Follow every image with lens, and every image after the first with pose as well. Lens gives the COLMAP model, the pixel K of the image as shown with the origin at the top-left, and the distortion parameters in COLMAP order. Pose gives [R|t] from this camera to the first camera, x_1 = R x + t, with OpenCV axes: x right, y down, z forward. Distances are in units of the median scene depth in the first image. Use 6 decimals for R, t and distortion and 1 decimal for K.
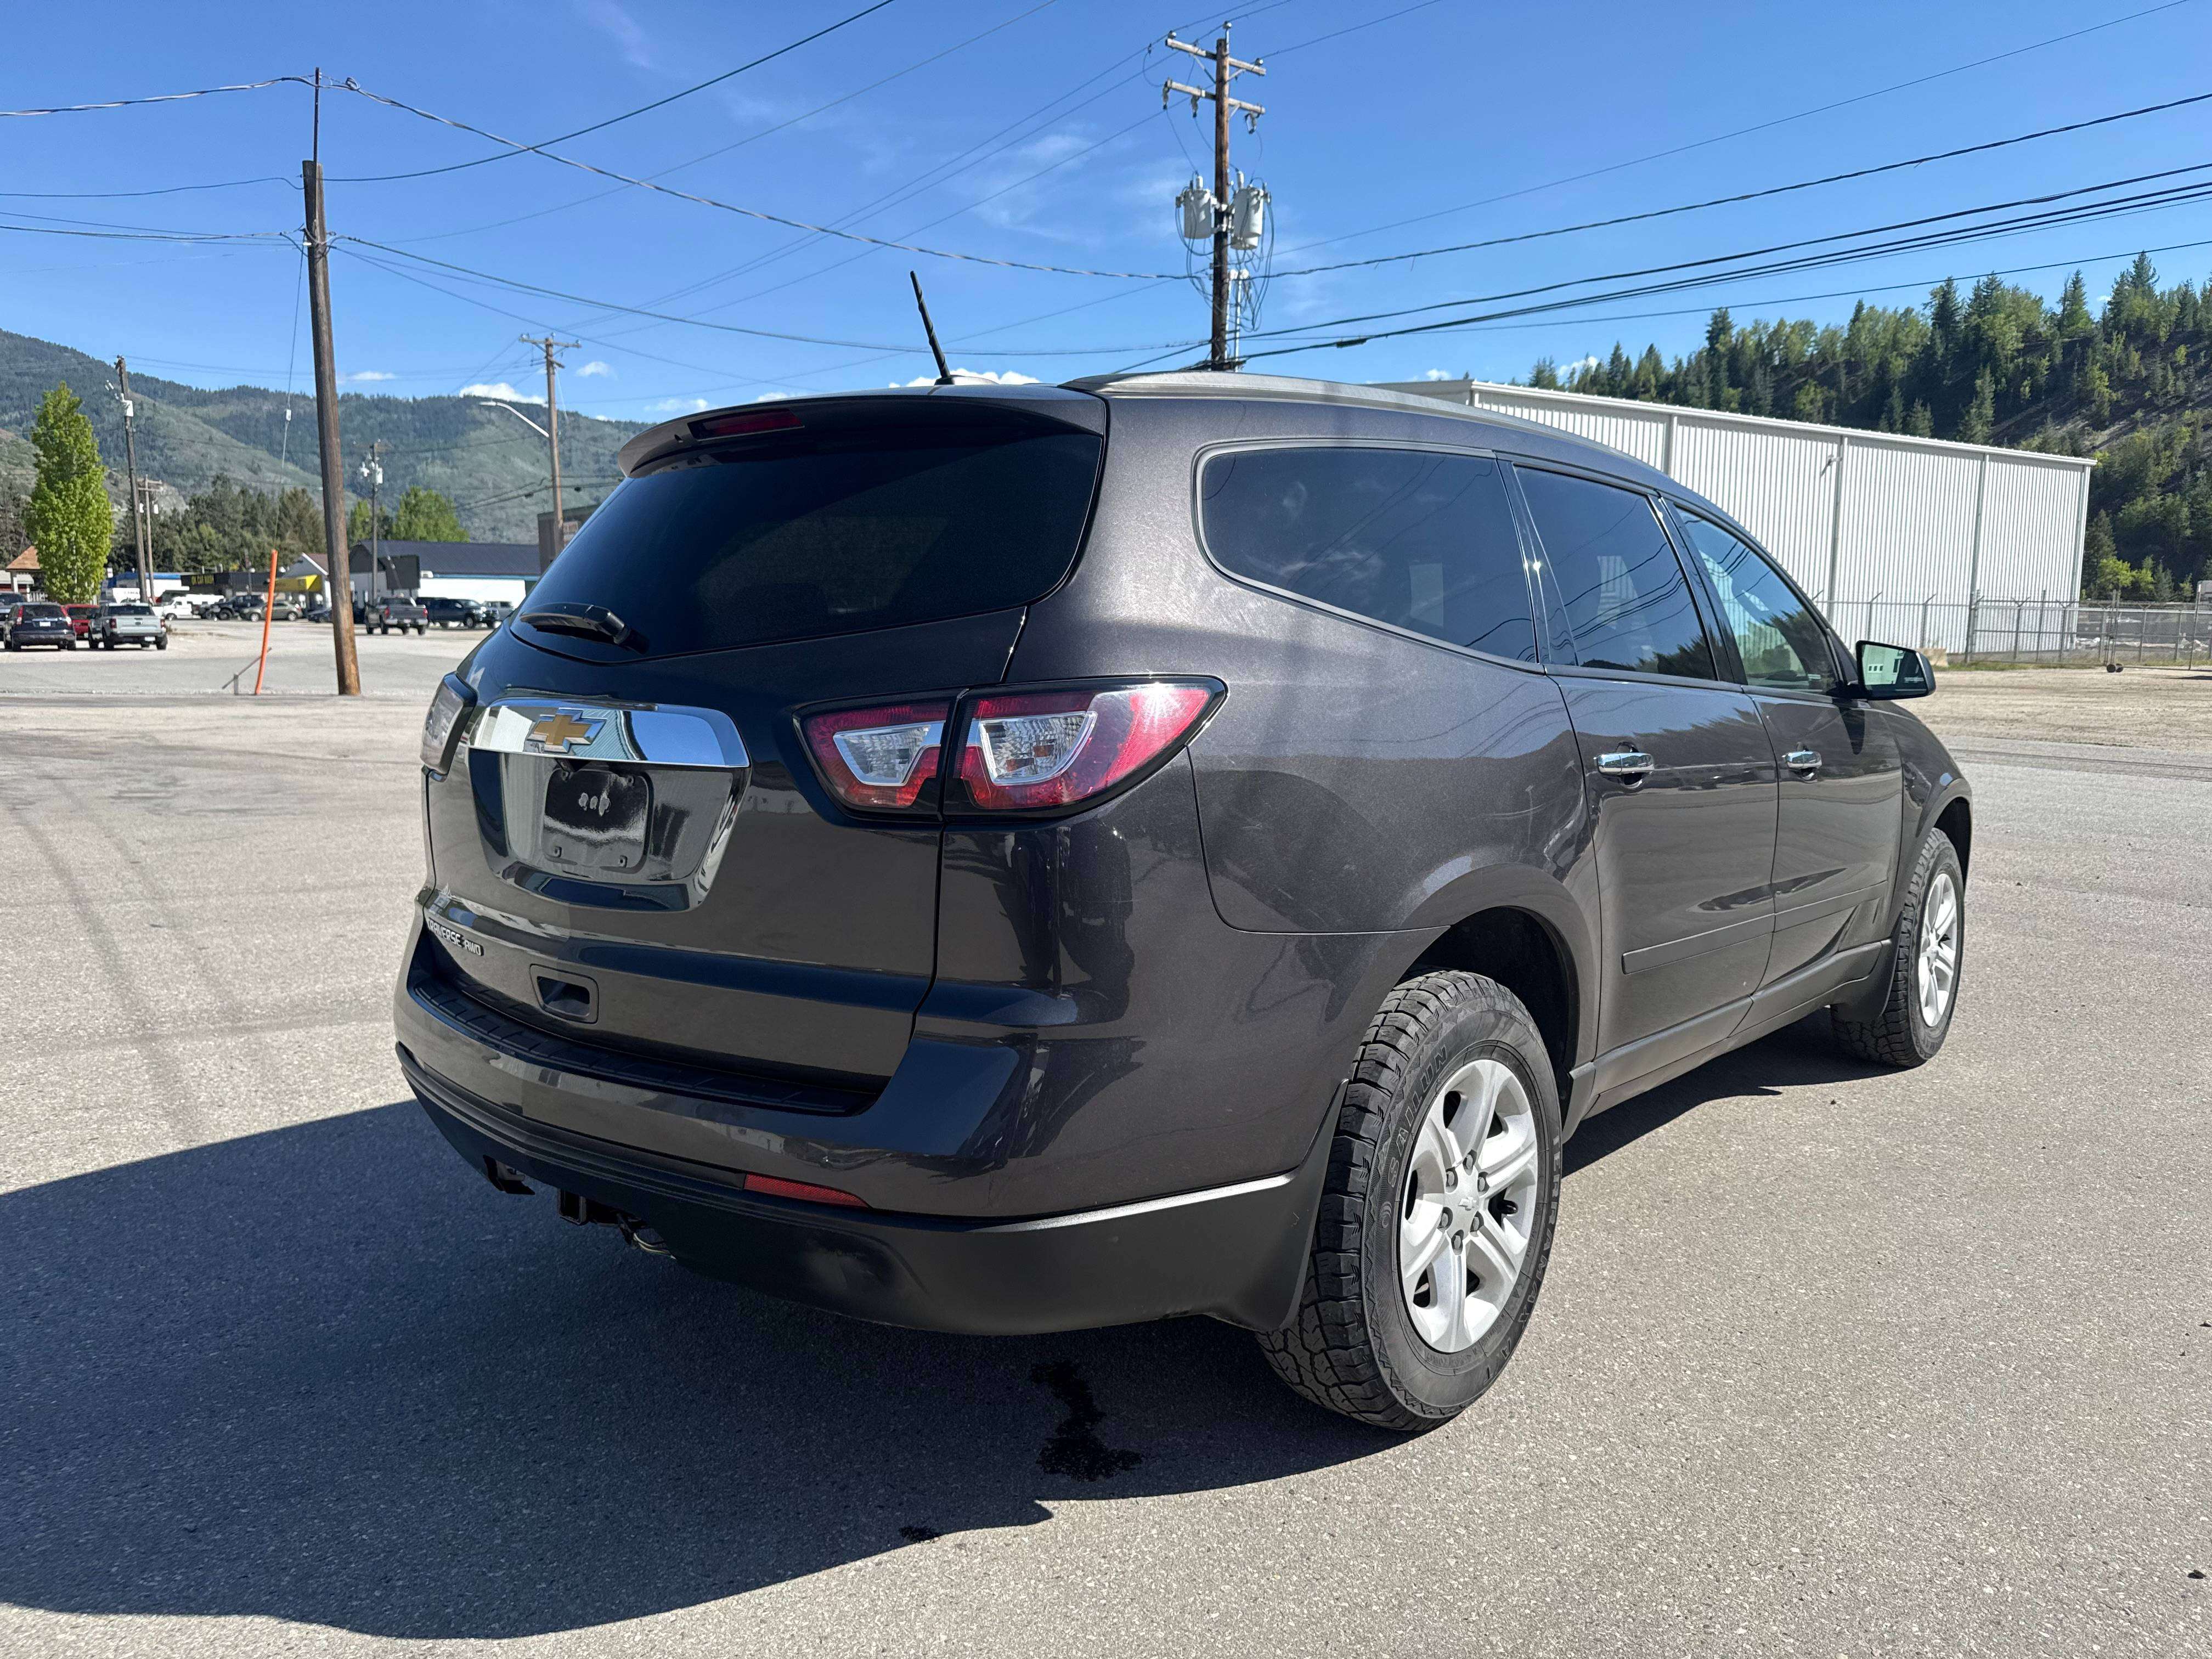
lens RADIAL K [[1630.5, 0, 1115.4], [0, 1630.5, 875.7], [0, 0, 1]] dist [0.001253, -0.002766]
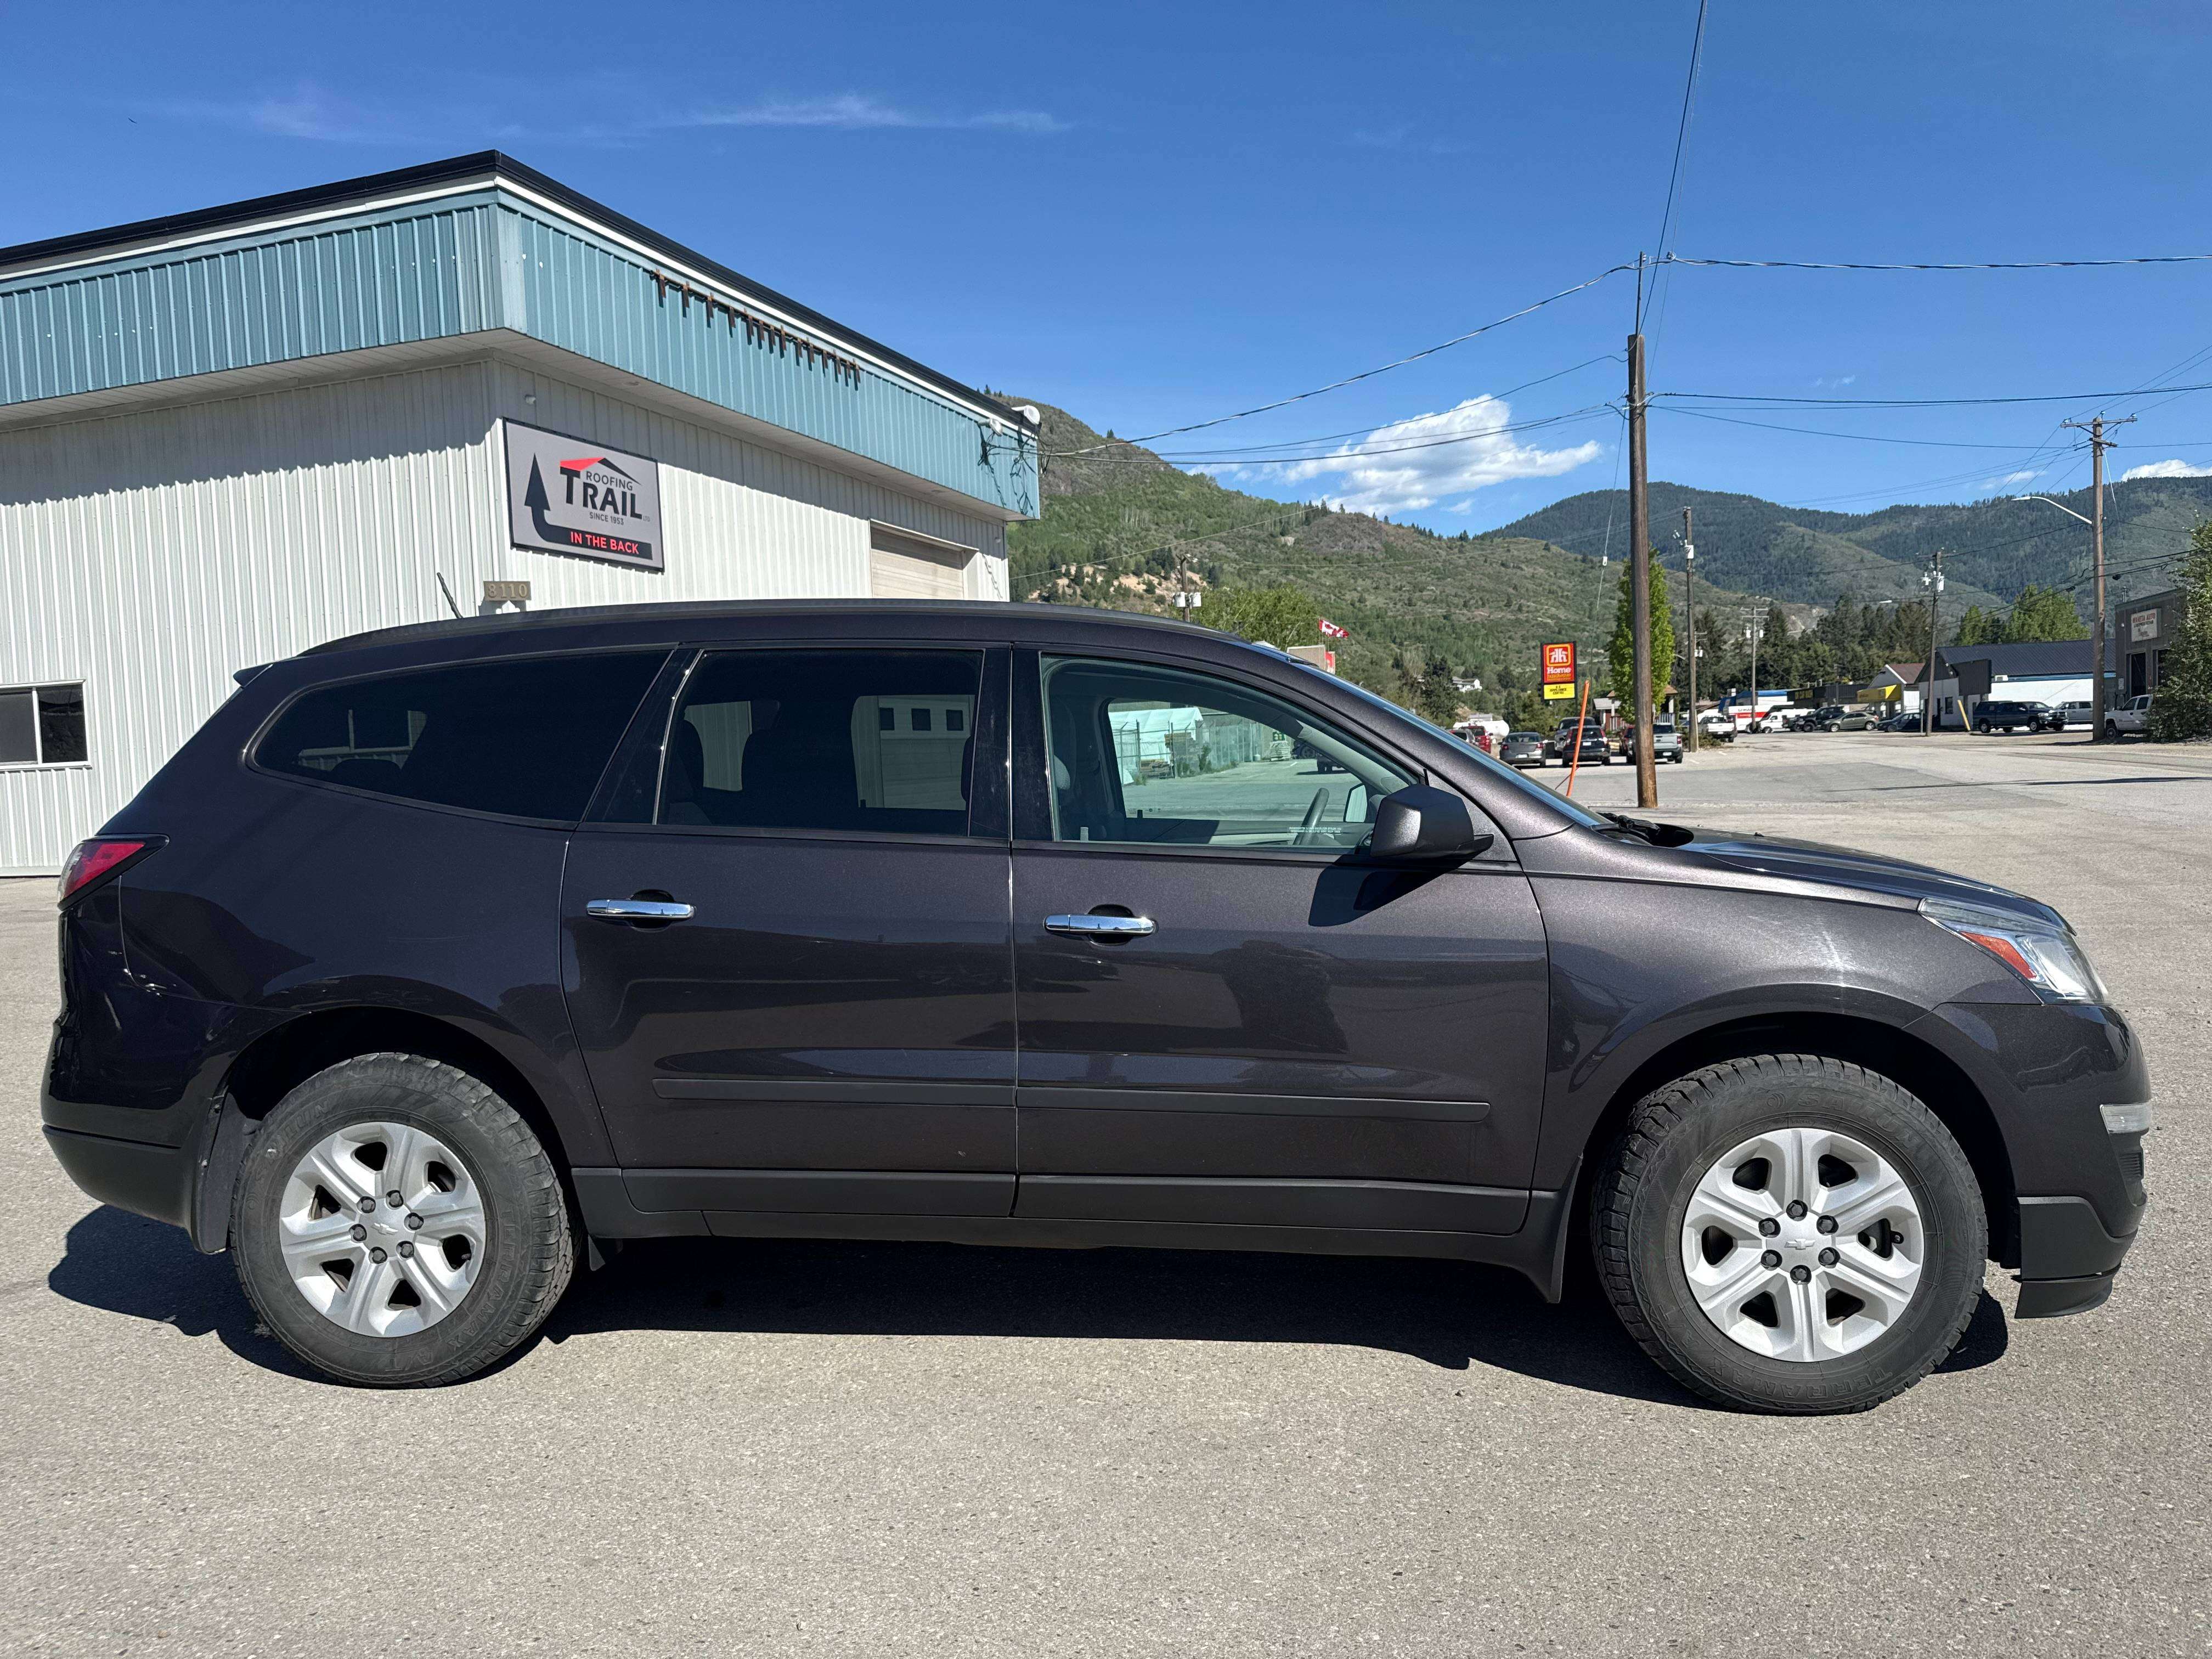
lens RADIAL K [[1630.5, 0, 1115.4], [0, 1630.5, 875.7], [0, 0, 1]] dist [0.001253, -0.002766]
pose [[0.550936, 0.041280, -0.833526, 0.096511], [-0.093350, 0.995556, -0.012397, -0.007487], [0.829310, 0.084640, 0.552342, 0.042701]]
